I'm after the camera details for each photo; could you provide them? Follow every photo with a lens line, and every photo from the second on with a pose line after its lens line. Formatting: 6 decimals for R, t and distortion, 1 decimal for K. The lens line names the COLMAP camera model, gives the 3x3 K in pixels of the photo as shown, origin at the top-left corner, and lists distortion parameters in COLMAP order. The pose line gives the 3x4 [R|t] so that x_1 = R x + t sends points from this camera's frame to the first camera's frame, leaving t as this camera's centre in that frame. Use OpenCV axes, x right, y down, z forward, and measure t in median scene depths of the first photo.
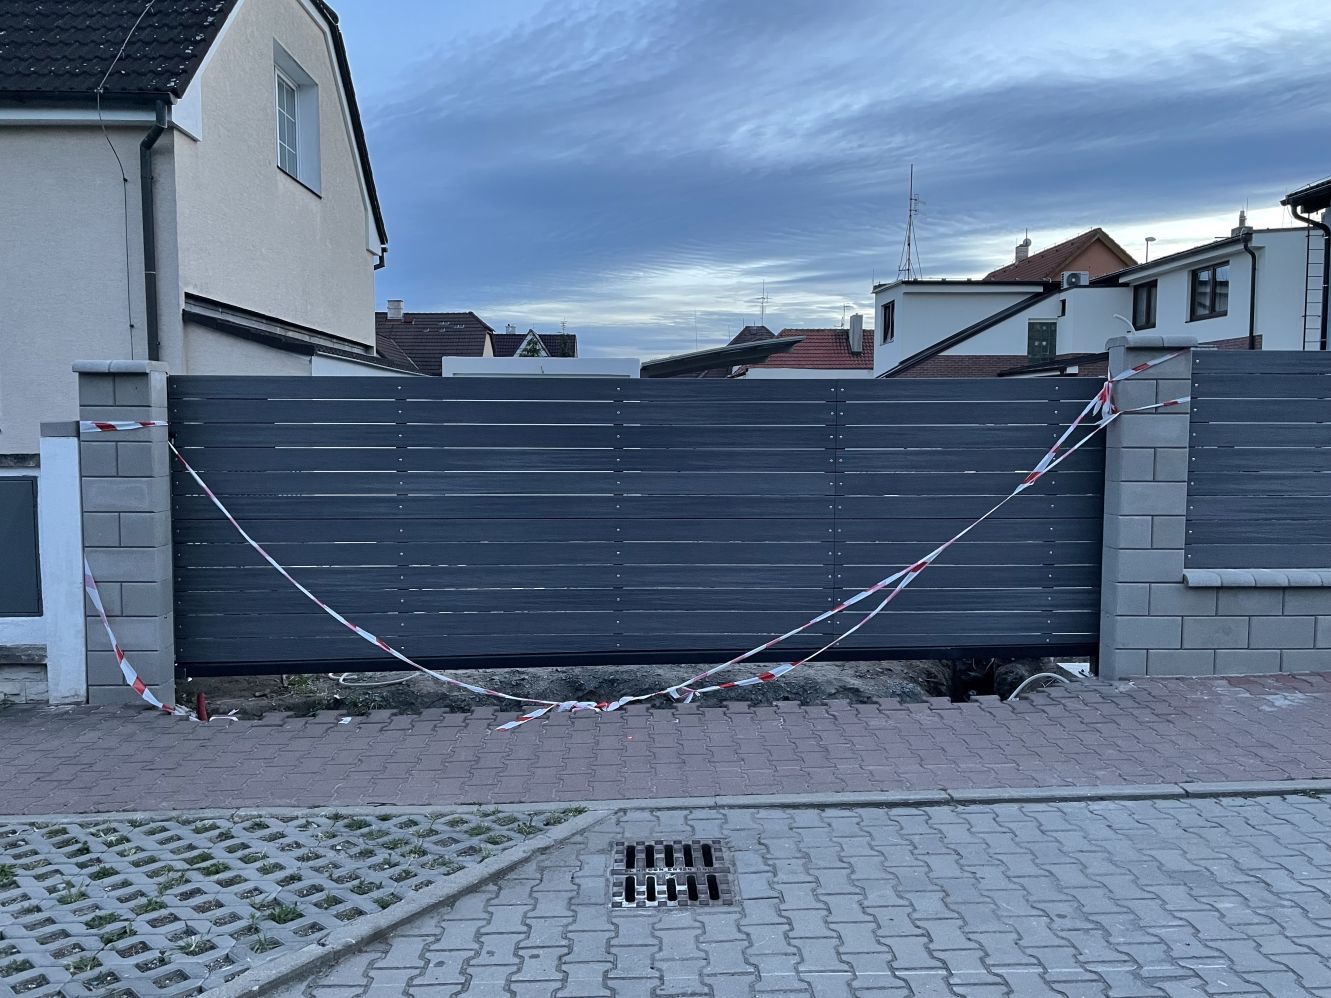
lens RADIAL K [[972.5, 0, 698.3], [0, 972.5, 514.0], [0, 0, 1]] dist [0.090305, -0.112963]
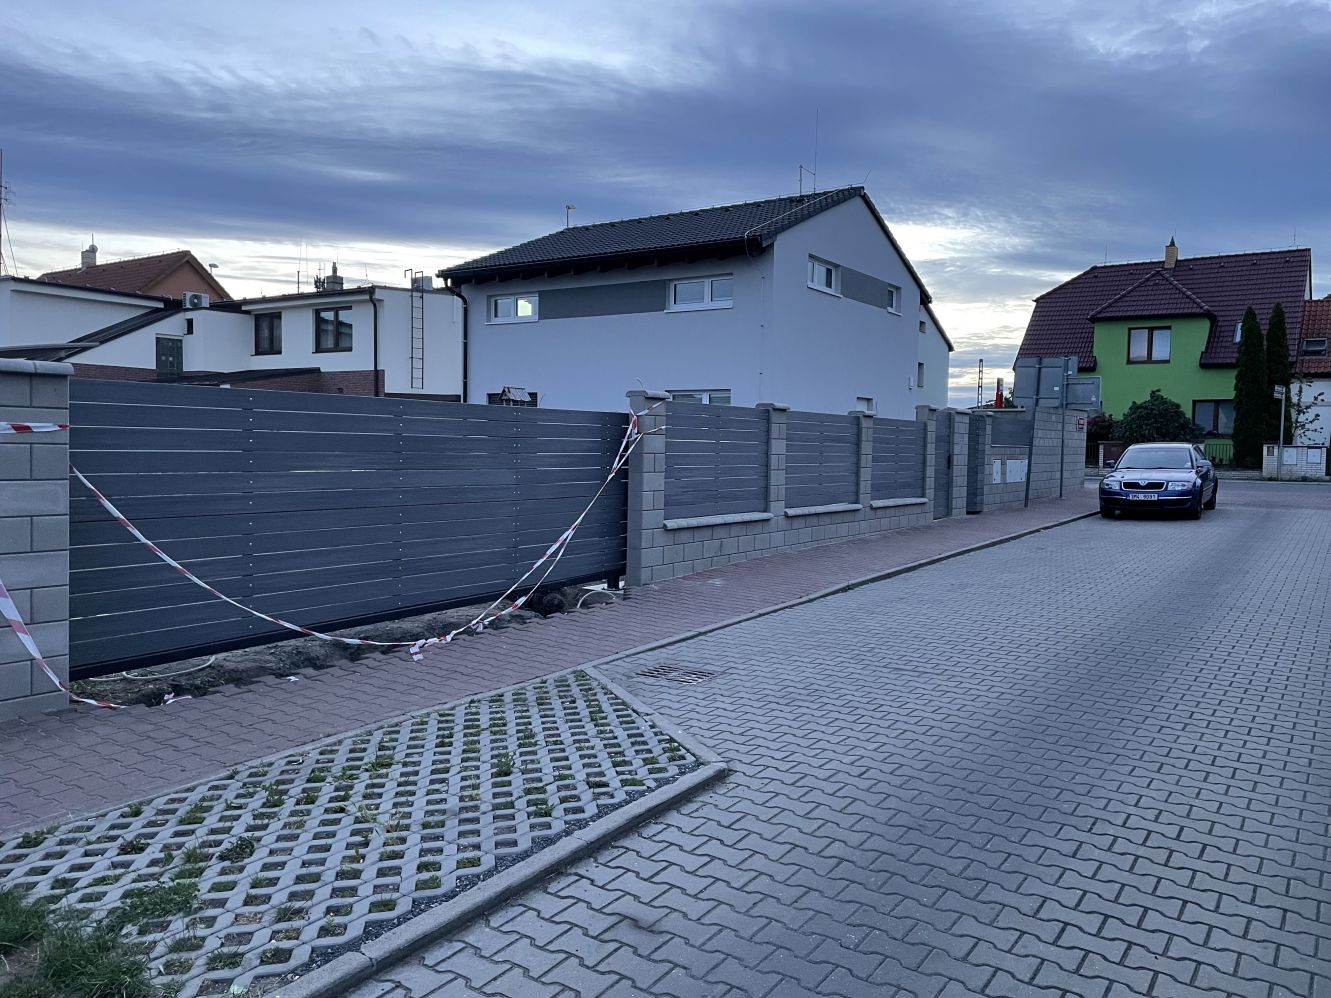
lens RADIAL K [[978.8, 0, 632.9], [0, 978.8, 500.2], [0, 0, 1]] dist [0.104723, -0.105012]
pose [[0.623780, -0.035191, 0.780807, -0.193911], [0.058779, 0.998269, -0.001967, 0.003771], [-0.779386, 0.047122, 0.624769, -0.015498]]
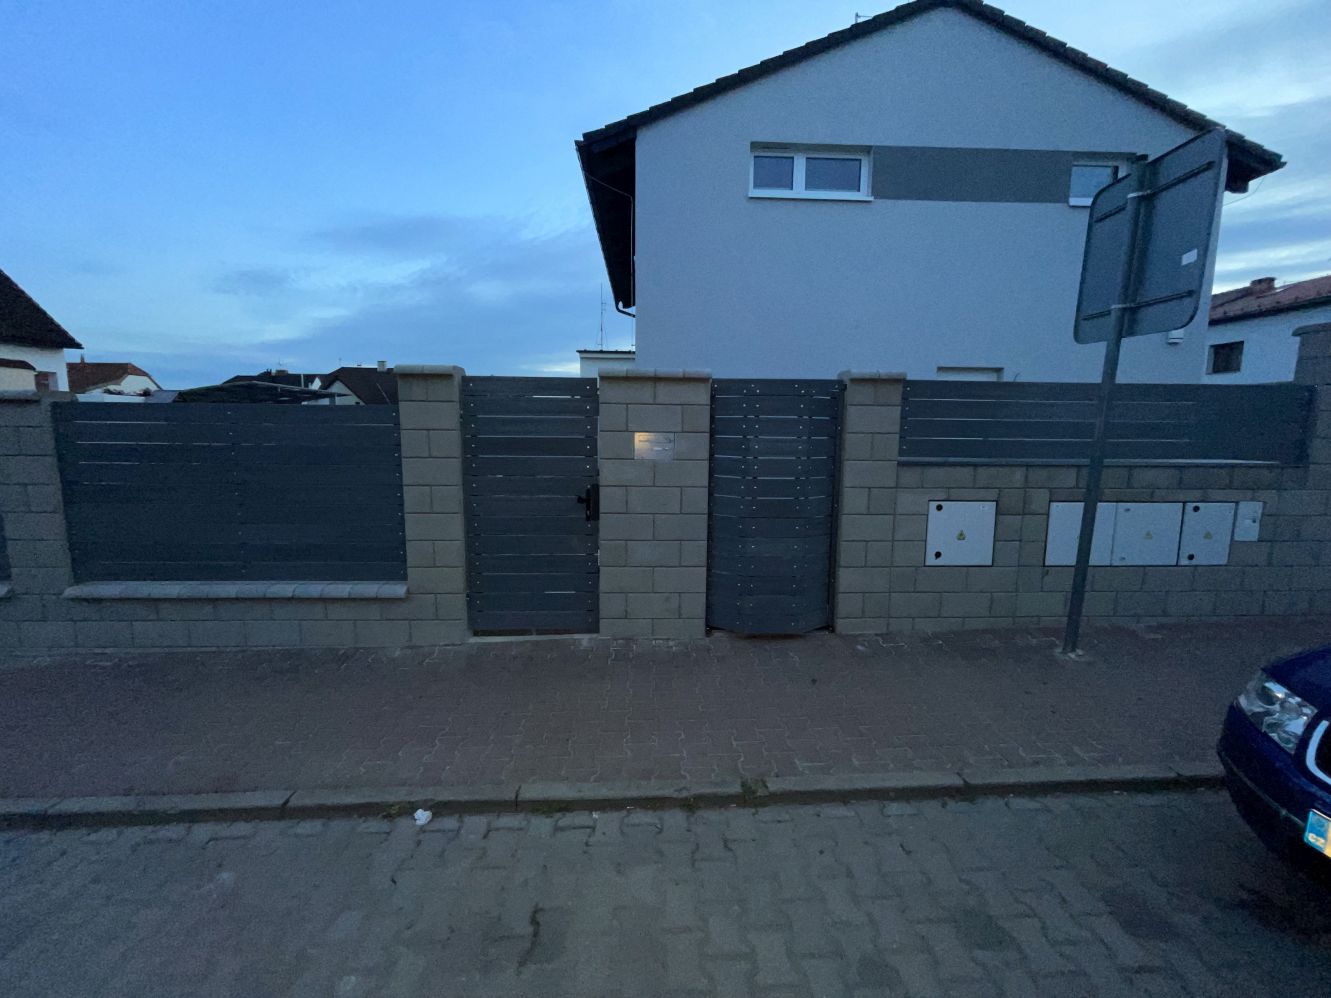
lens RADIAL K [[537.5, 0, 664.3], [0, 537.5, 495.0], [0, 0, 1]] dist [-0.003589, -0.000383]
pose [[0.999901, 0.007134, -0.012108, 0.422756], [-0.006823, 0.999649, 0.025590, -0.014882], [0.012286, -0.025505, 0.999599, 0.078037]]
